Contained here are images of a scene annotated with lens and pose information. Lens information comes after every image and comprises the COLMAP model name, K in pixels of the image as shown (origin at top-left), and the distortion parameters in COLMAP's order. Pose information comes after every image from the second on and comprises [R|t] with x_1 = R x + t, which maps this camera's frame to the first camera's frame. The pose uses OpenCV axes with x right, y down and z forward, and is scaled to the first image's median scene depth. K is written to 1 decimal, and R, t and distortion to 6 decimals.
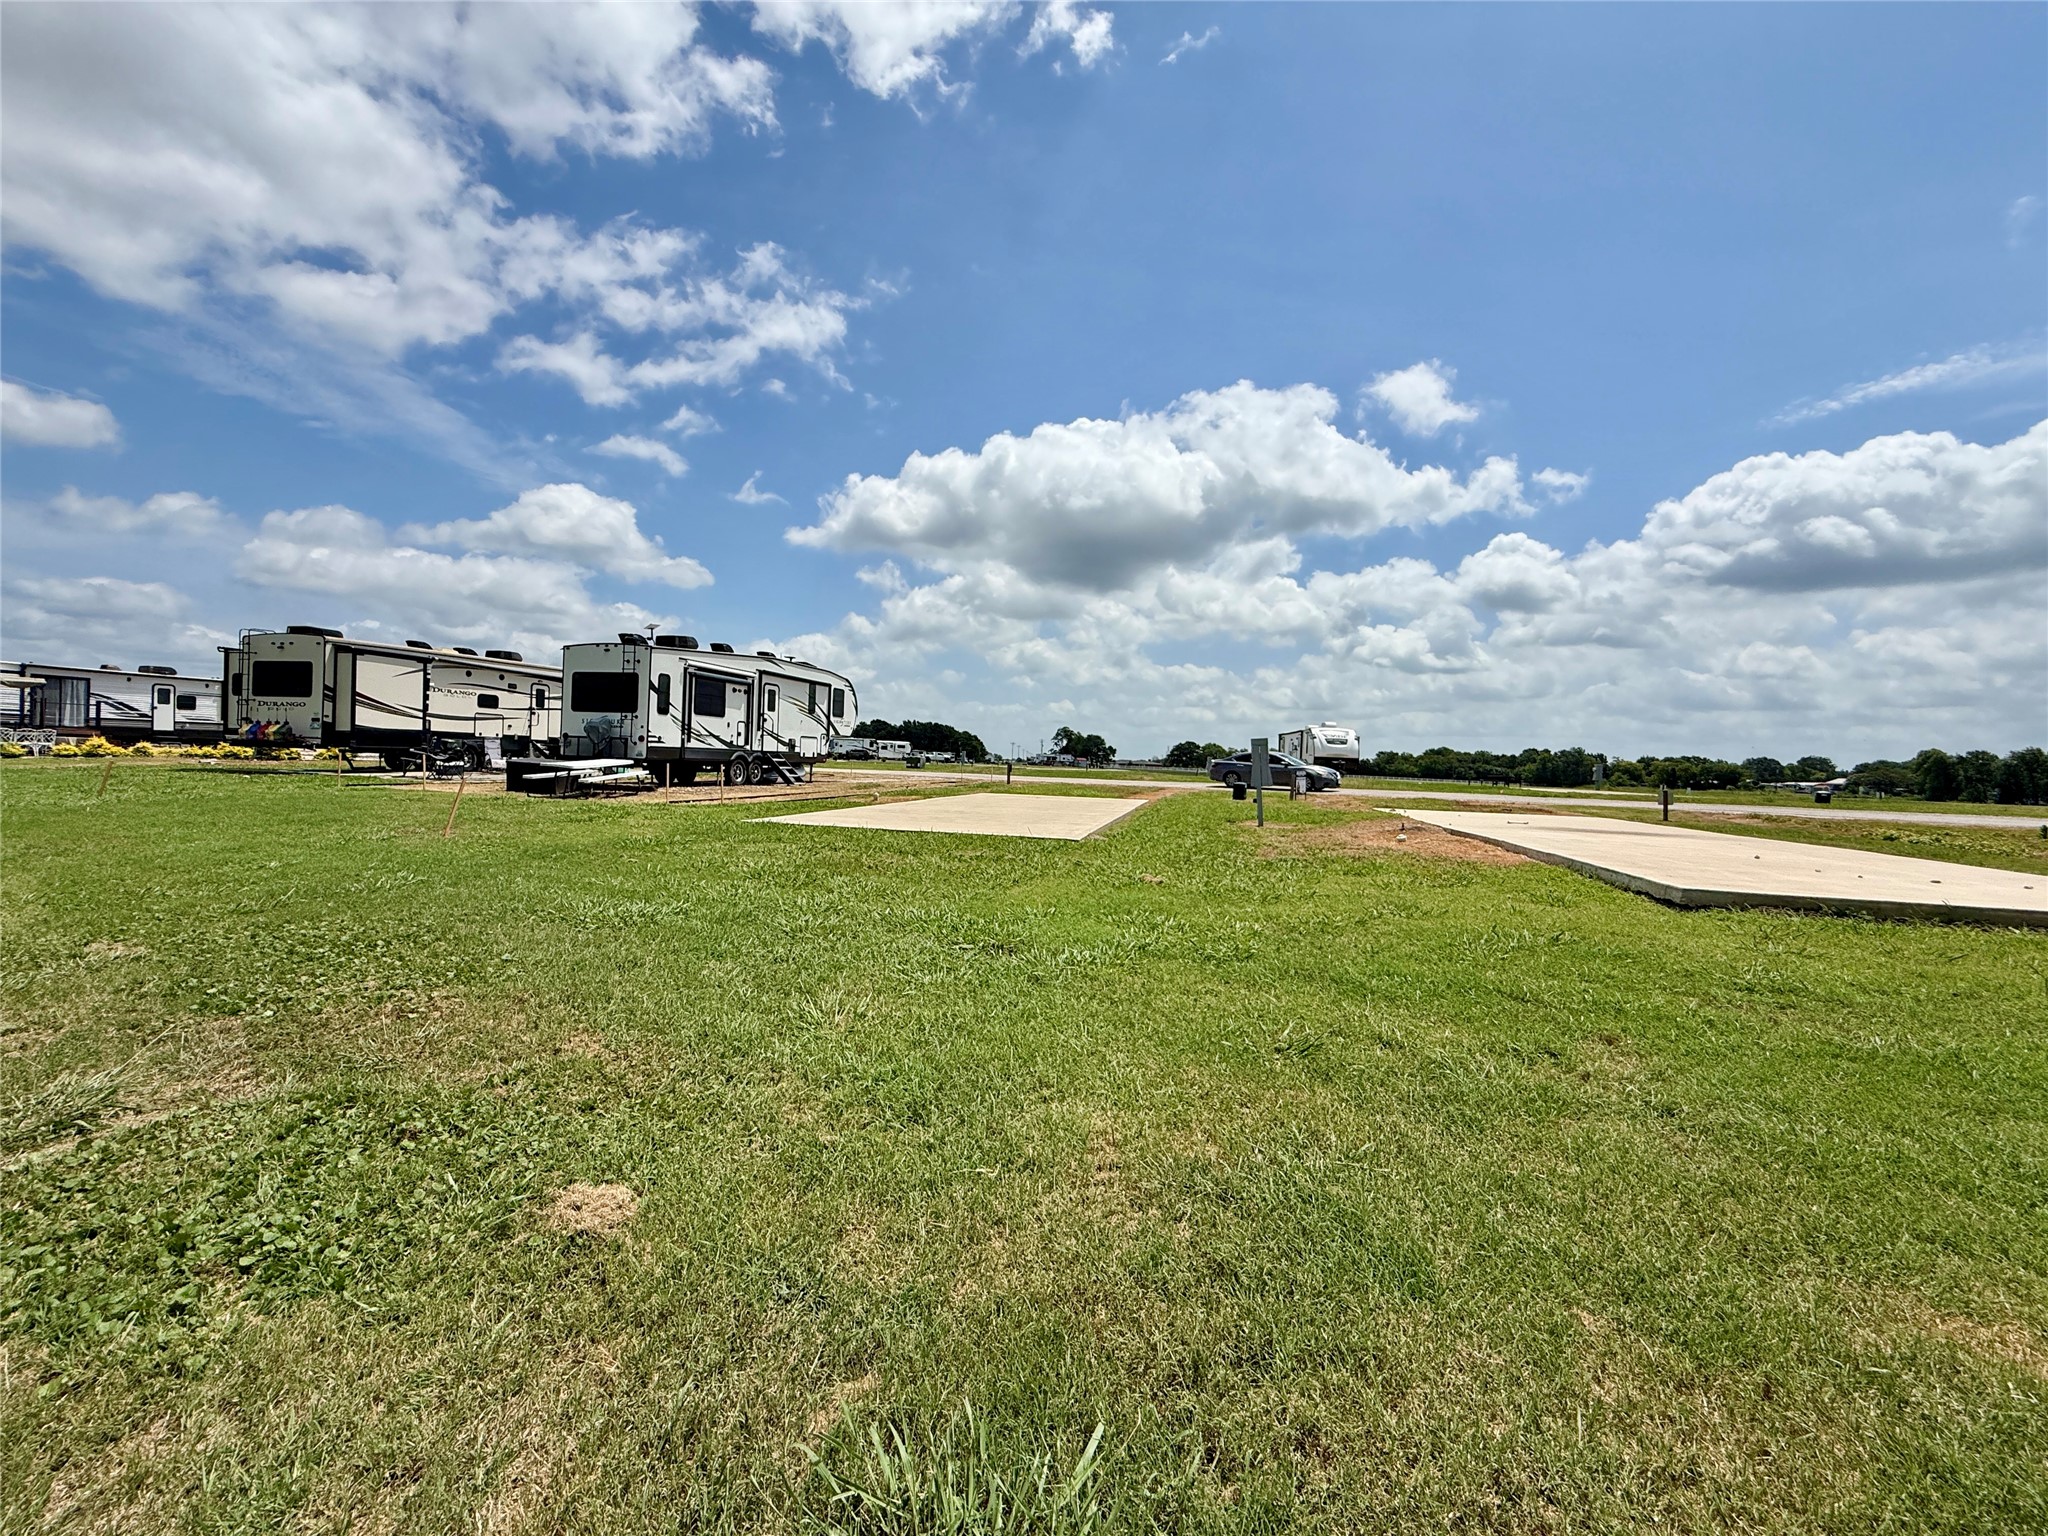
lens RADIAL K [[815.0, 0, 1016.2], [0, 815.0, 765.6], [0, 0, 1]] dist [0.001026, -0.000391]
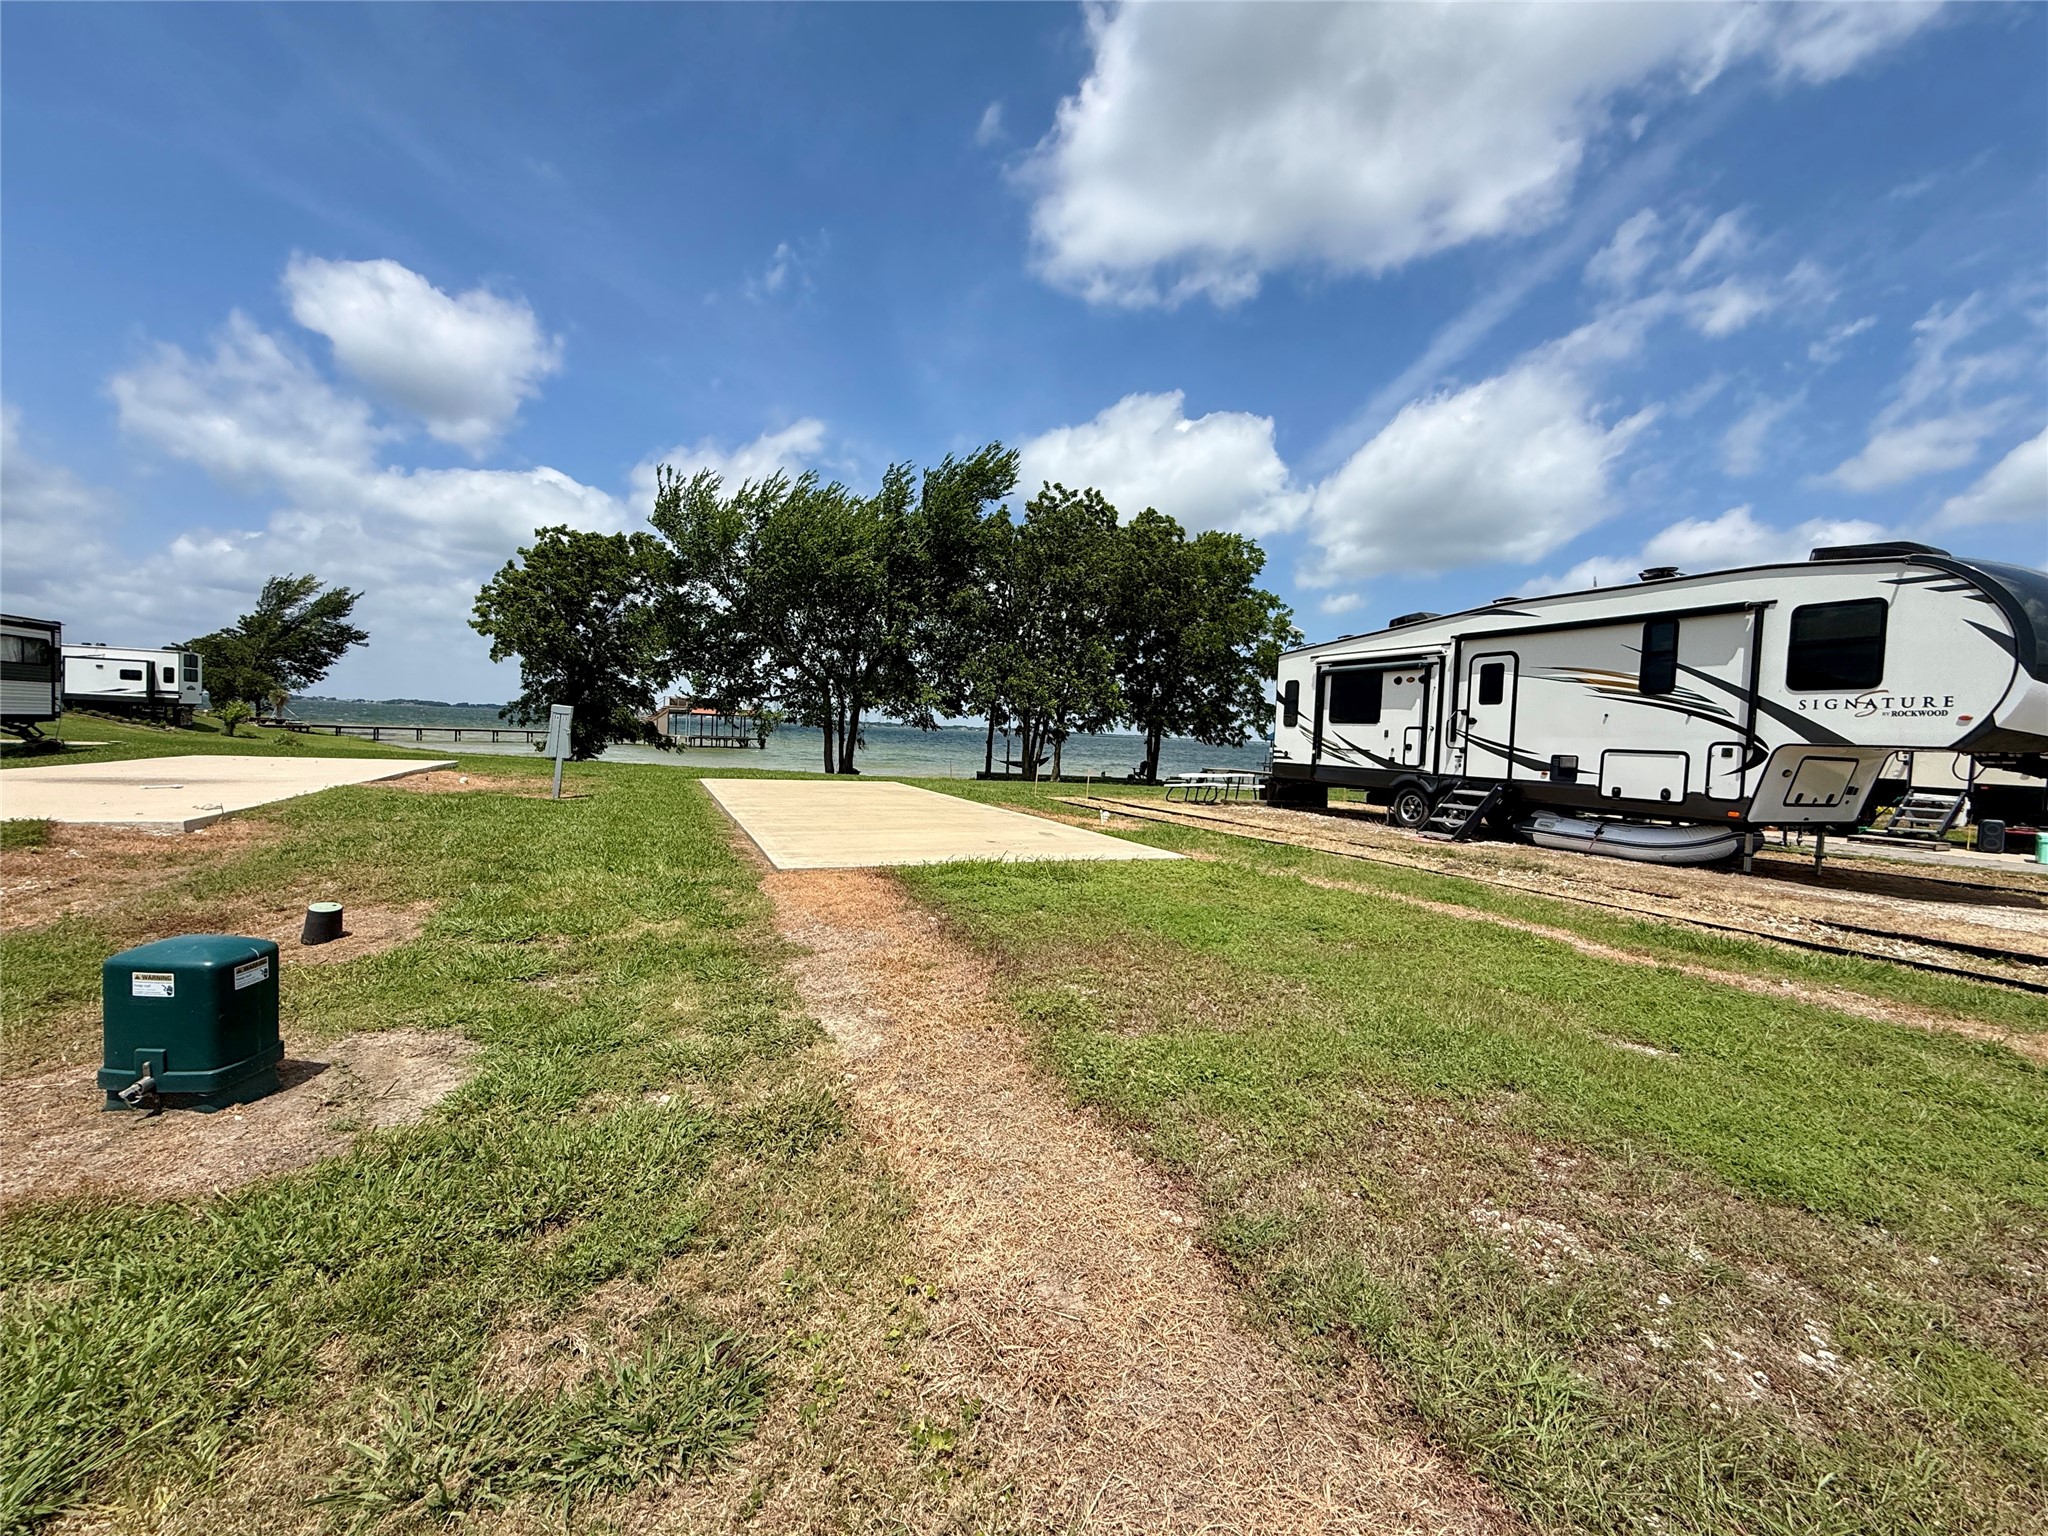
lens RADIAL K [[815.0, 0, 1016.2], [0, 815.0, 765.6], [0, 0, 1]] dist [0.001026, -0.000391]
pose [[-0.790047, -0.046326, -0.611294, 0.278256], [-0.074583, 0.996997, 0.020837, -0.013863], [0.608493, 0.062055, -0.791129, 1.251124]]
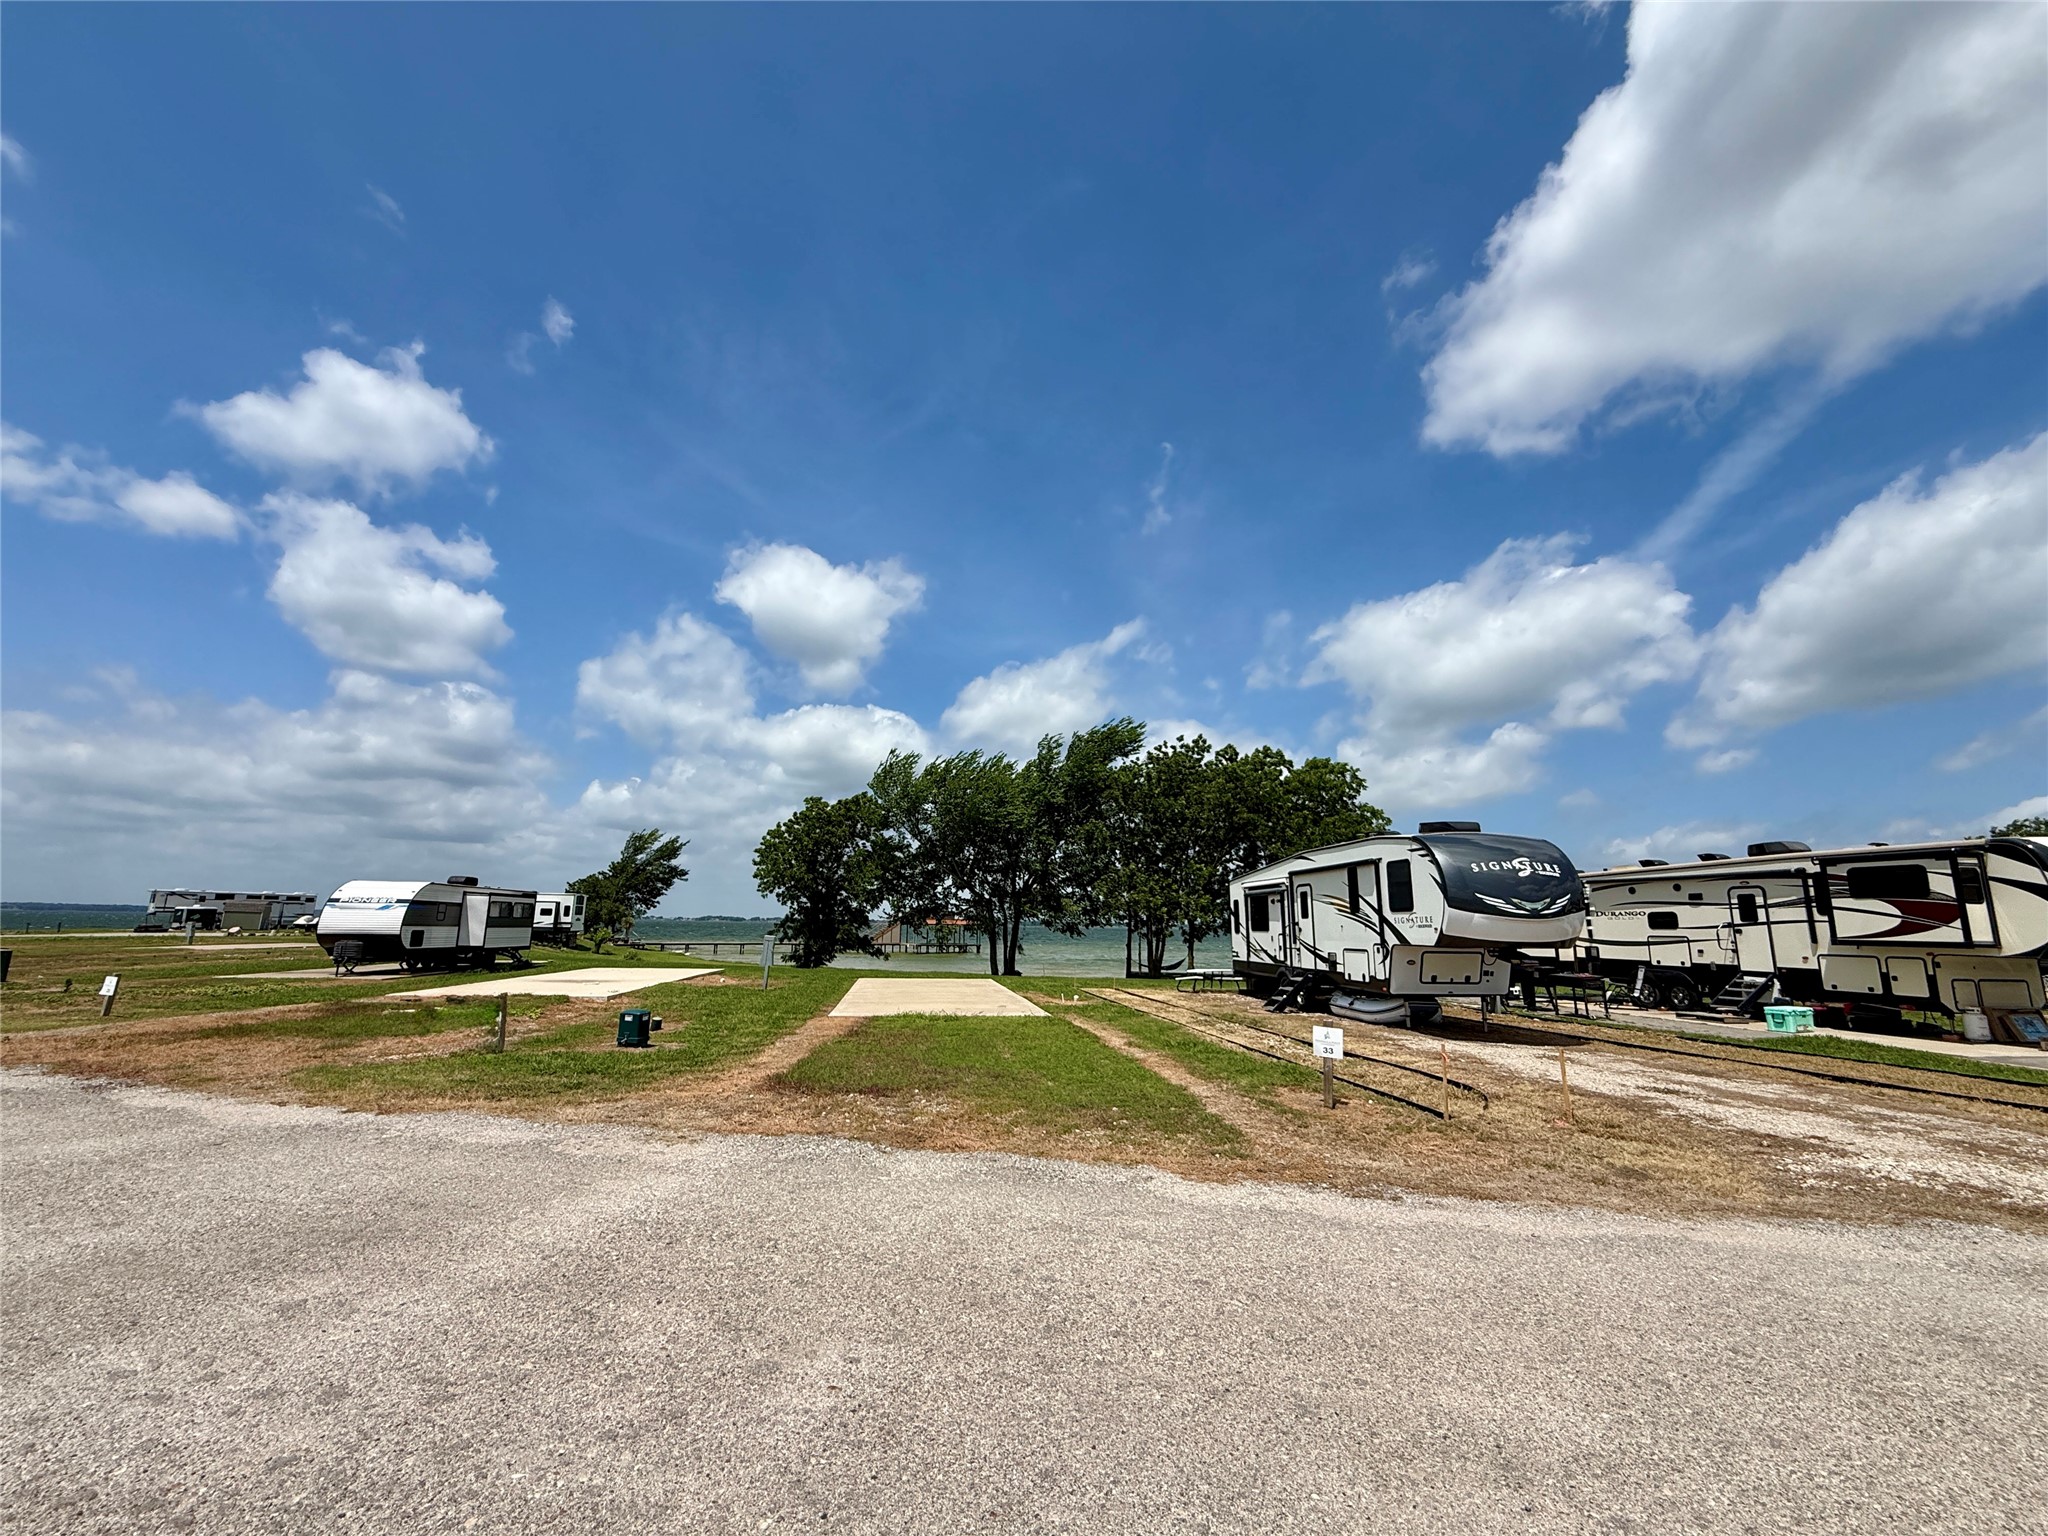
lens RADIAL K [[815.0, 0, 1016.2], [0, 815.0, 765.6], [0, 0, 1]] dist [0.001026, -0.000391]
pose [[-0.933209, -0.117252, -0.339666, 0.266877], [-0.049298, 0.978103, -0.202198, -0.037302], [0.355936, -0.171948, -0.918555, 1.689510]]
